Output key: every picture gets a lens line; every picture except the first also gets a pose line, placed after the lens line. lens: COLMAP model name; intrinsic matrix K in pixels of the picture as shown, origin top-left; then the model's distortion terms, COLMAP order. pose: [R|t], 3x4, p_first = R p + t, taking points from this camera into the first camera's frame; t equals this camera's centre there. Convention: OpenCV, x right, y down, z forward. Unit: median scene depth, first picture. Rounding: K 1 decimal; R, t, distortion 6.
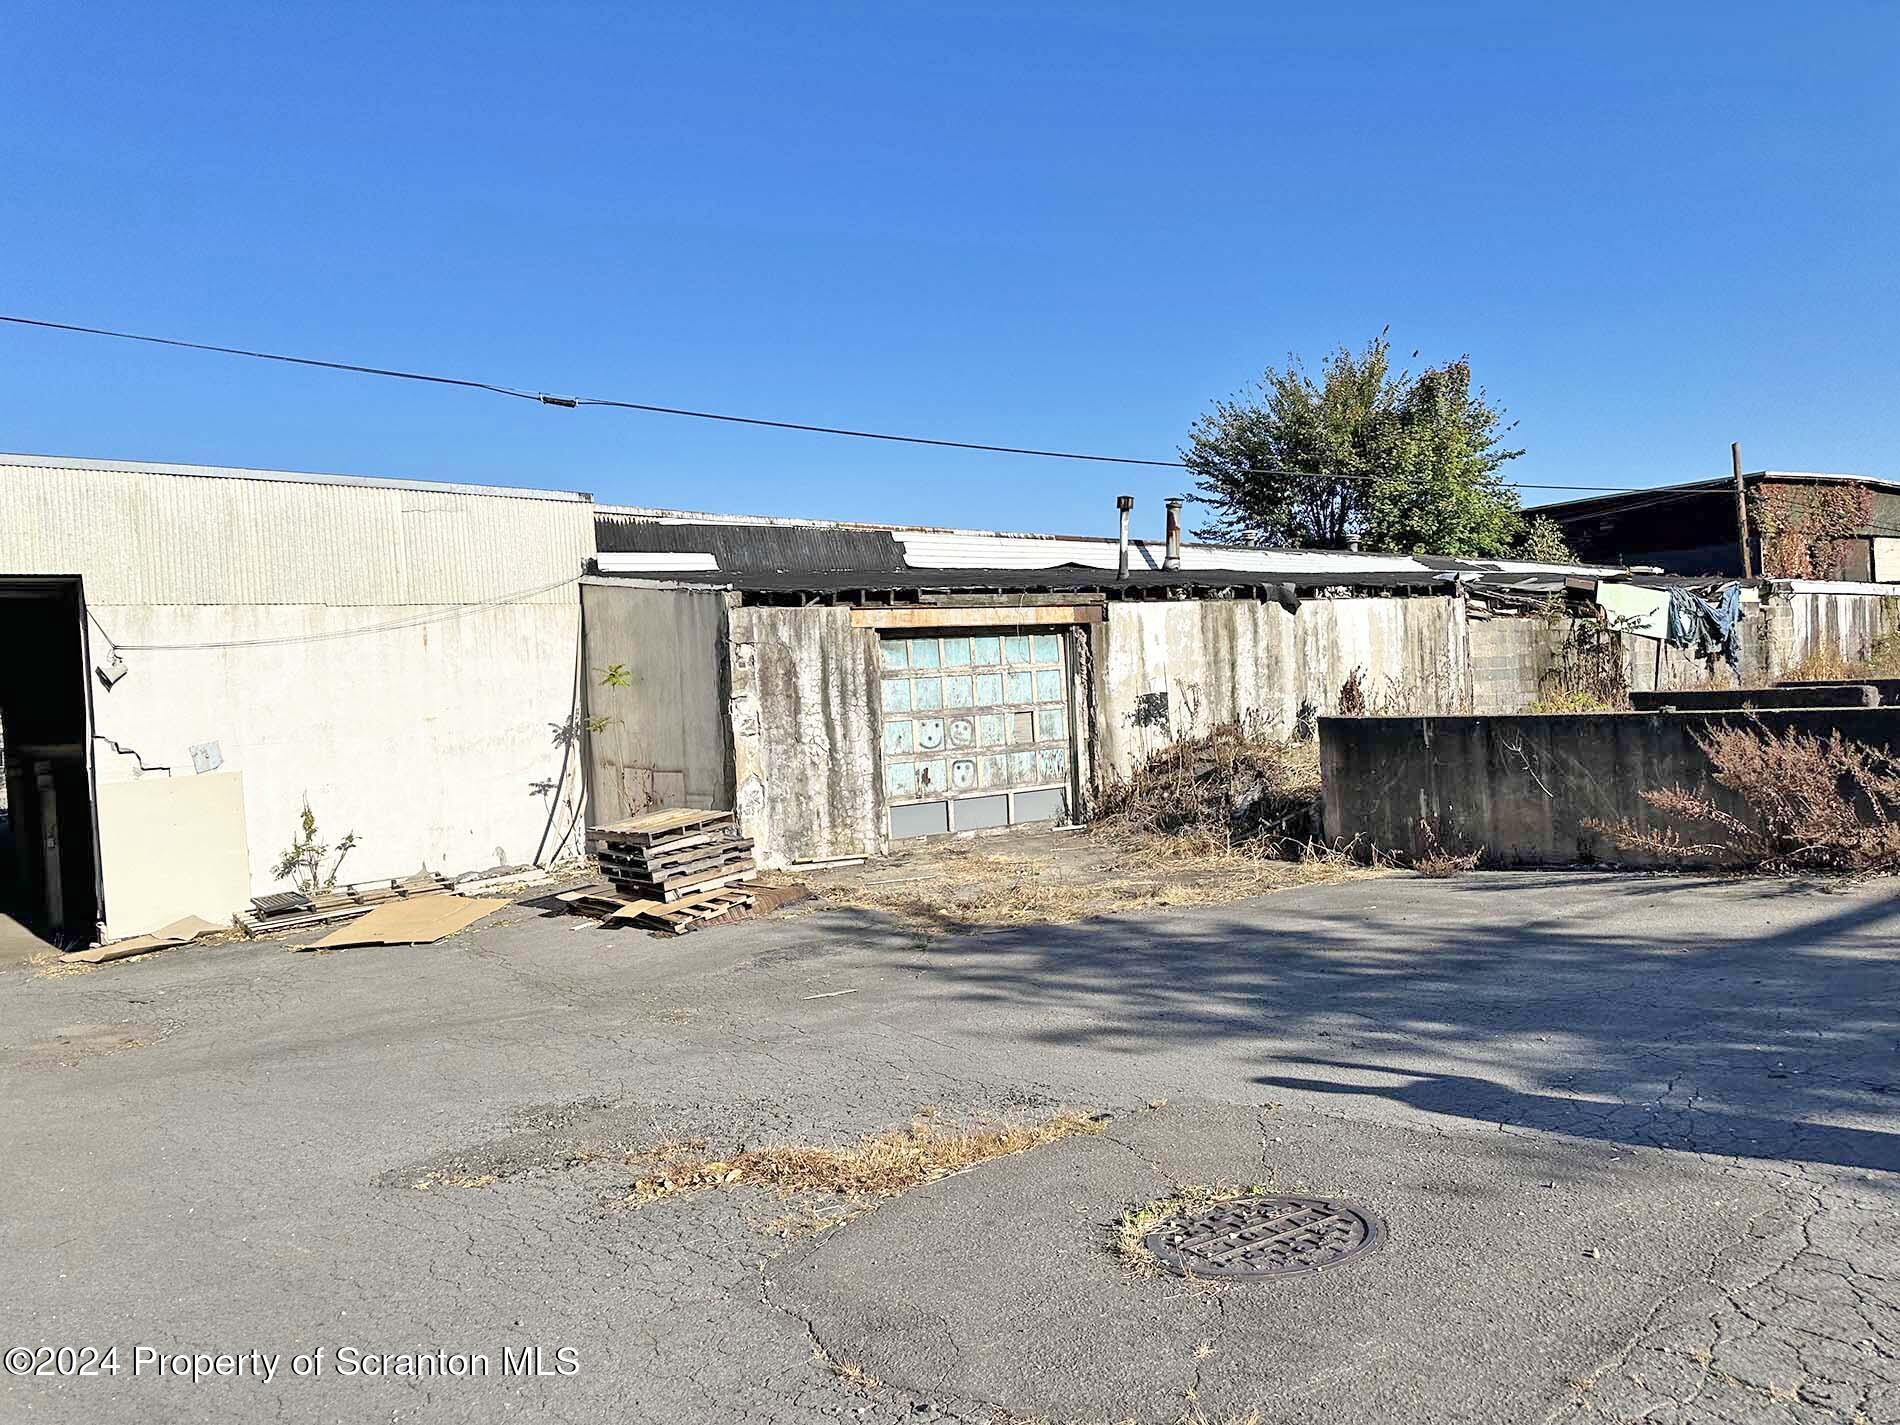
lens RADIAL K [[1340.9, 0, 950.0], [0, 1340.9, 712.5], [0, 0, 1]] dist [0.111028, -0.119341]
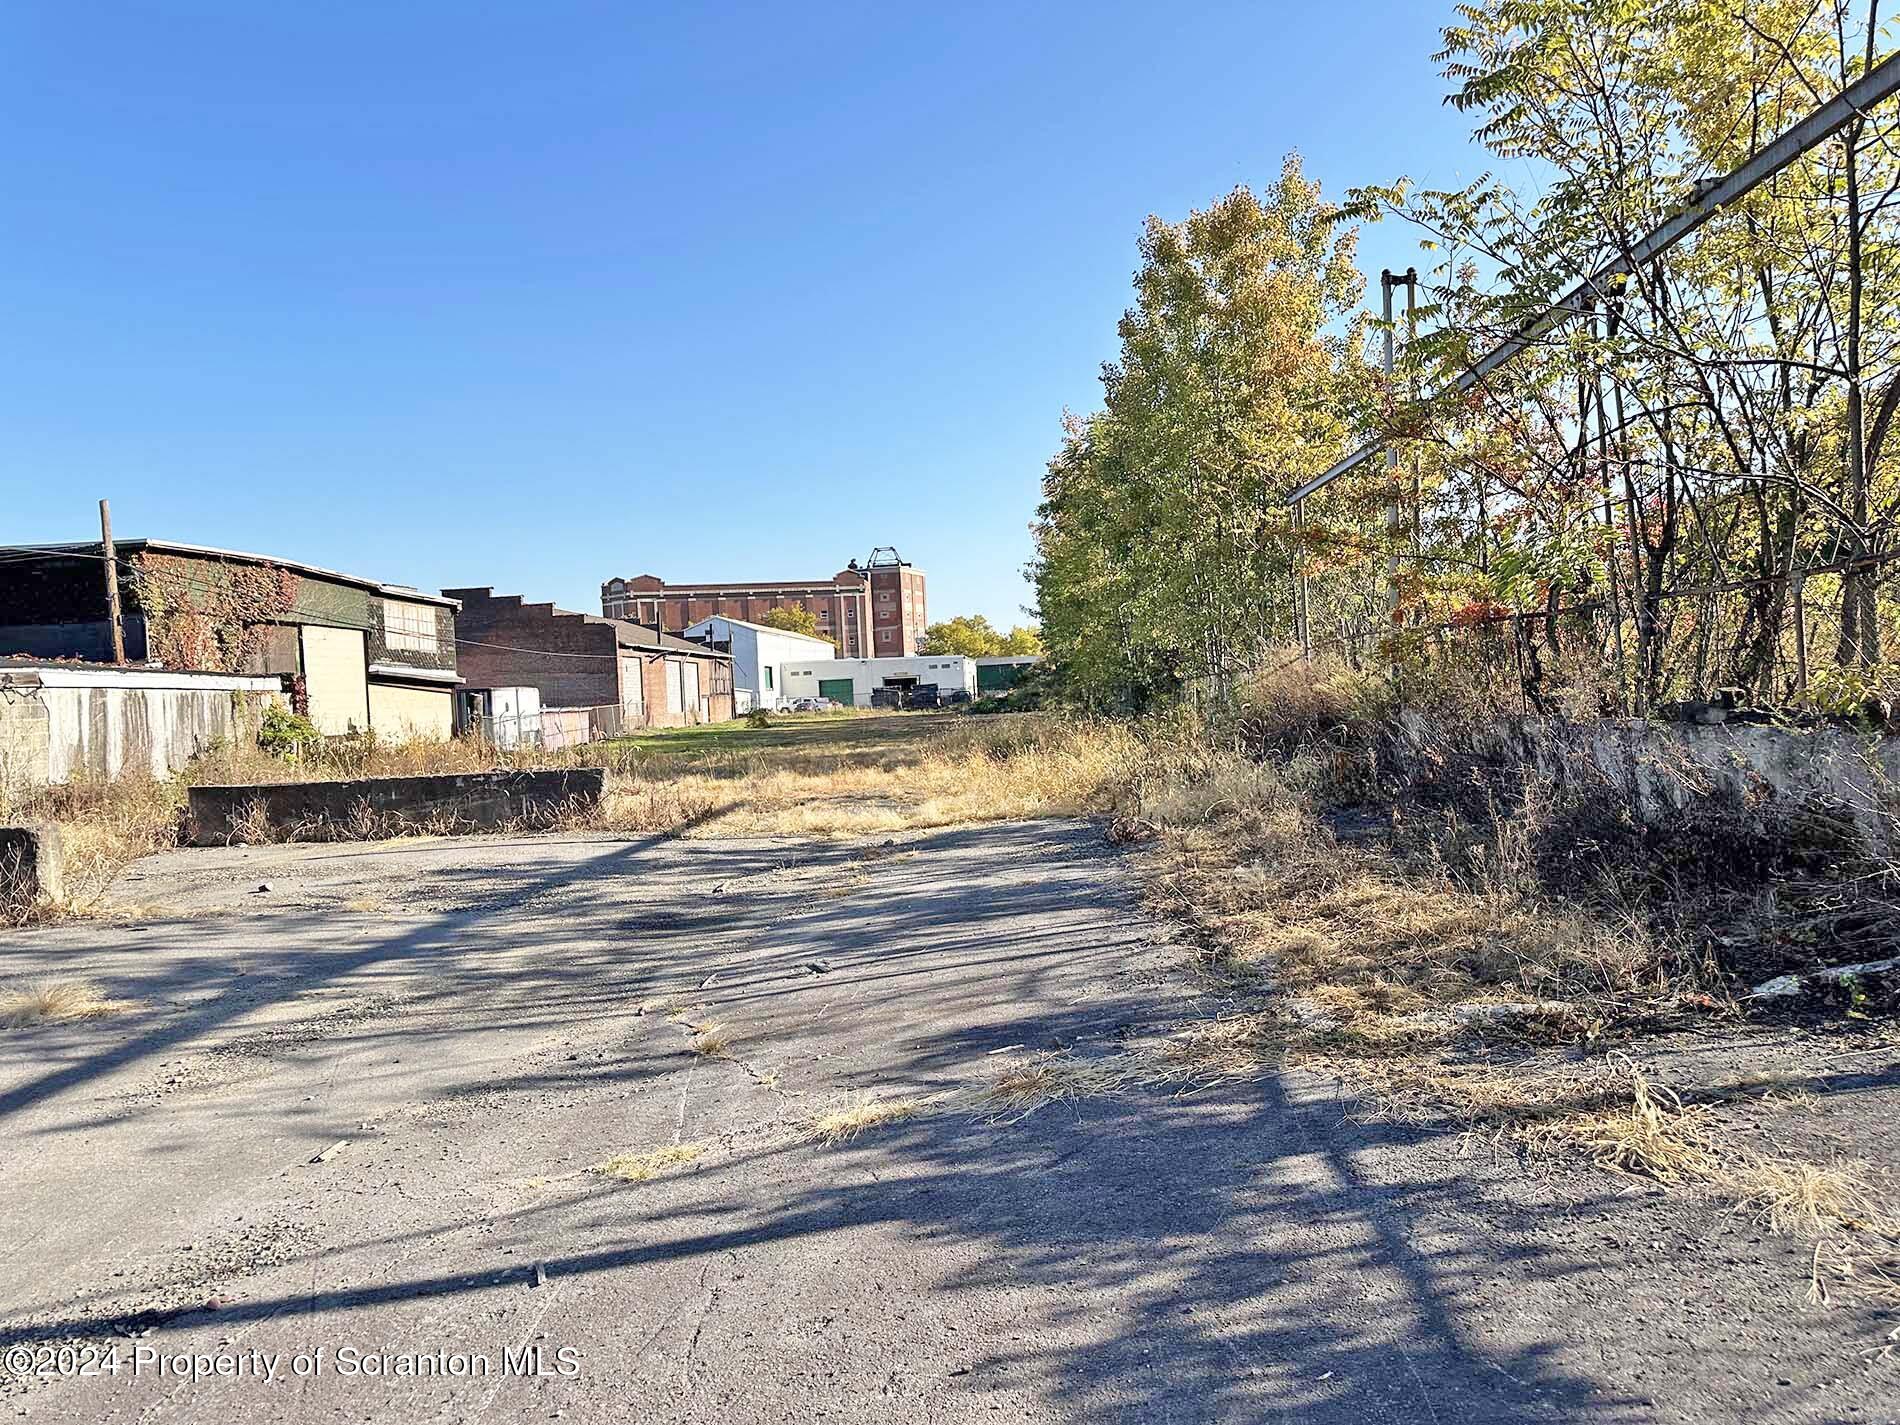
lens RADIAL K [[1345.3, 0, 947.9], [0, 1345.3, 682.9], [0, 0, 1]] dist [-0.003979, 0.000324]
pose [[0.598222, 0.025668, 0.800920, 0.374171], [0.036732, 0.997558, -0.059405, -0.031781], [-0.800488, 0.064957, 0.595818, 0.190582]]
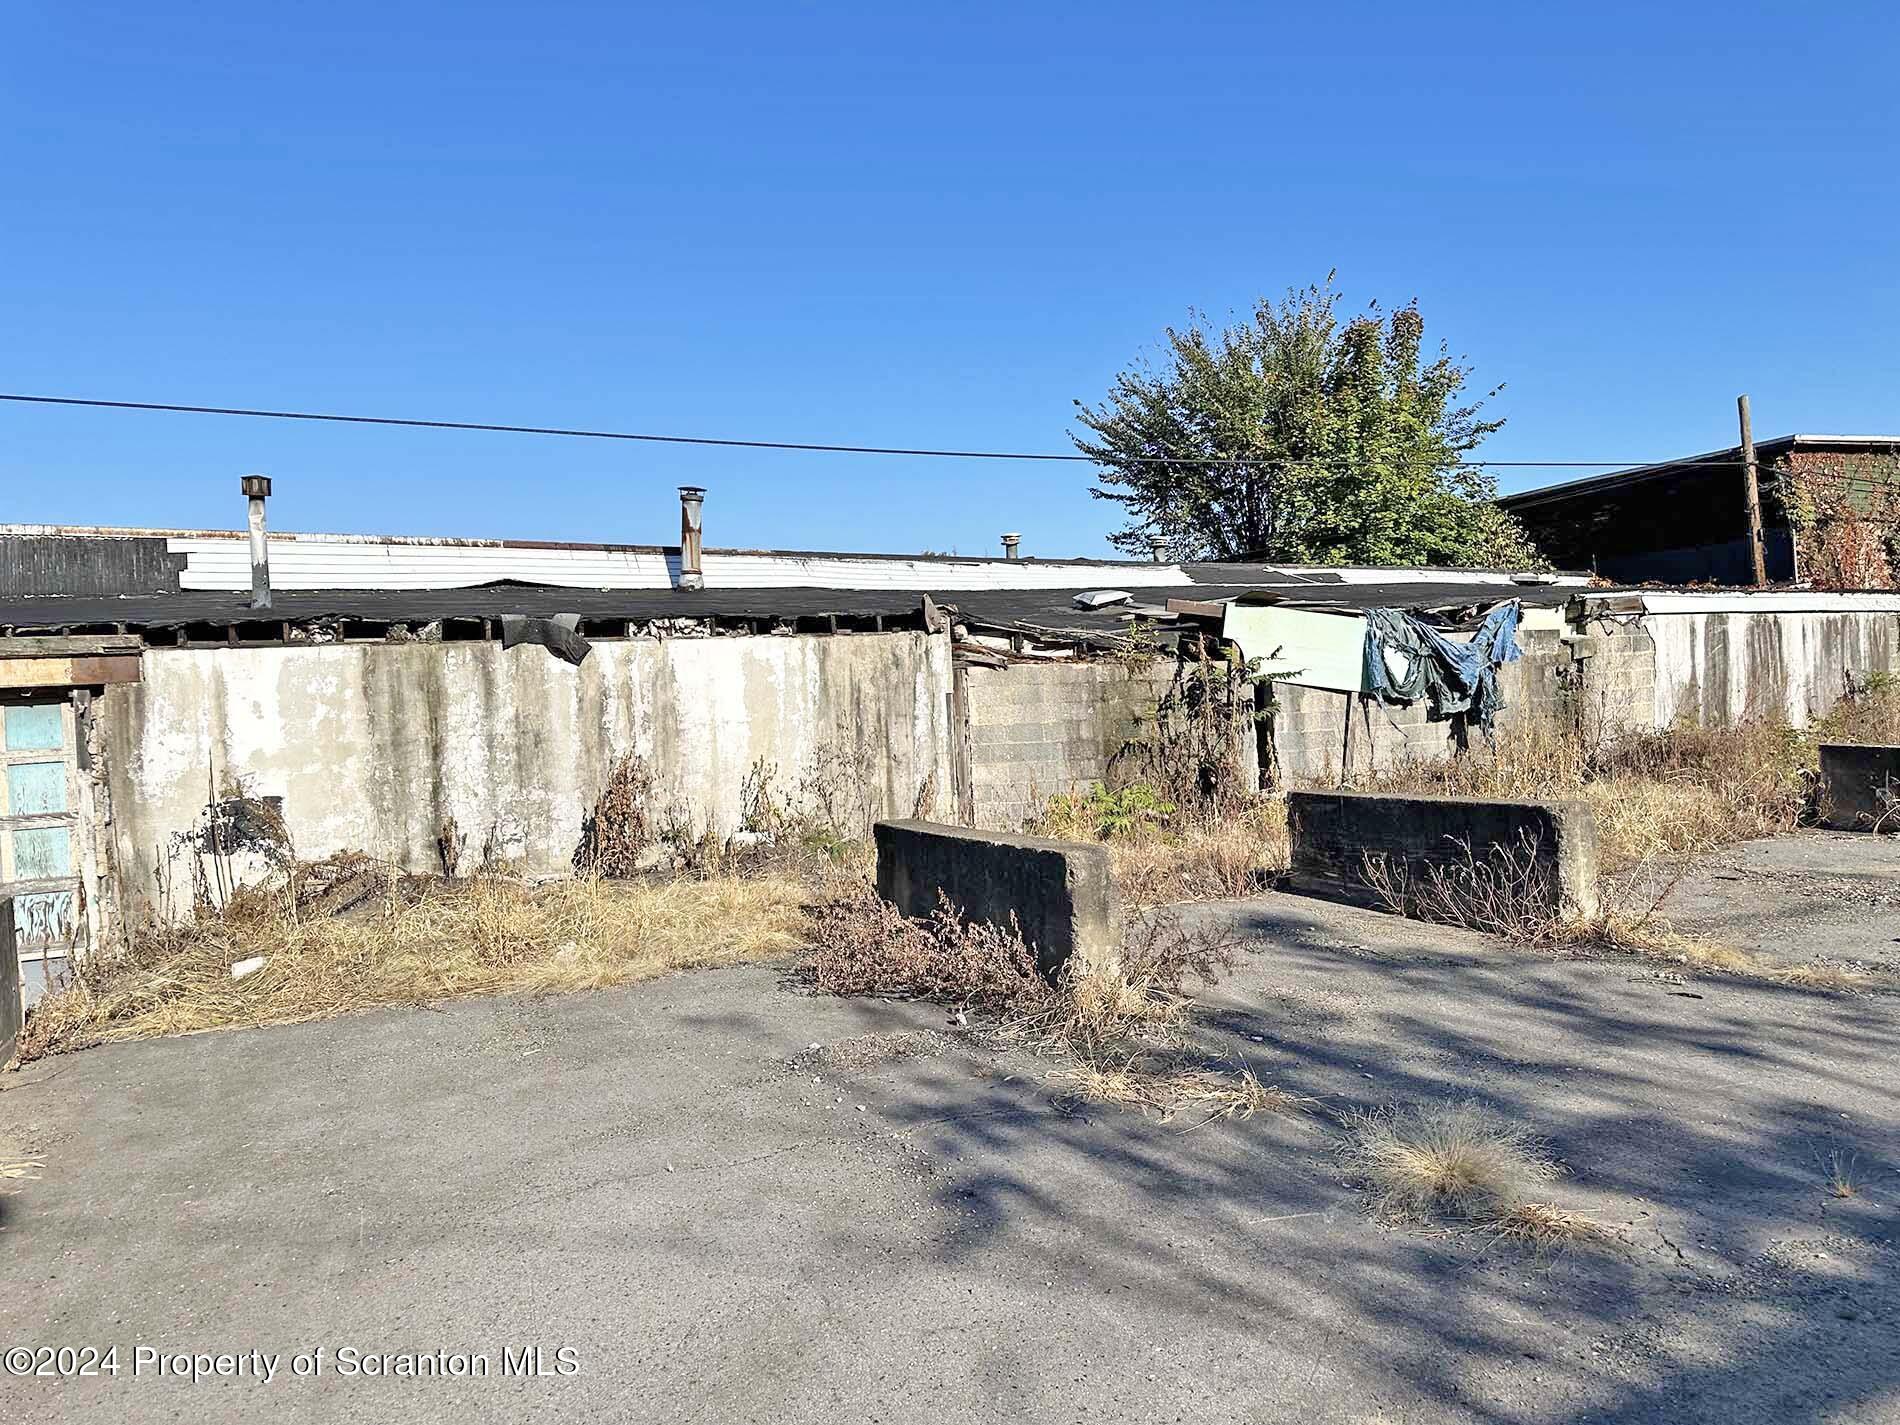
lens RADIAL K [[1340.9, 0, 950.0], [0, 1340.9, 712.5], [0, 0, 1]] dist [0.111028, -0.119341]
pose [[0.985107, 0.002496, -0.171922, 0.469951], [-0.003834, 0.999965, -0.007452, -0.041165], [0.171898, 0.008001, 0.985082, 0.370264]]
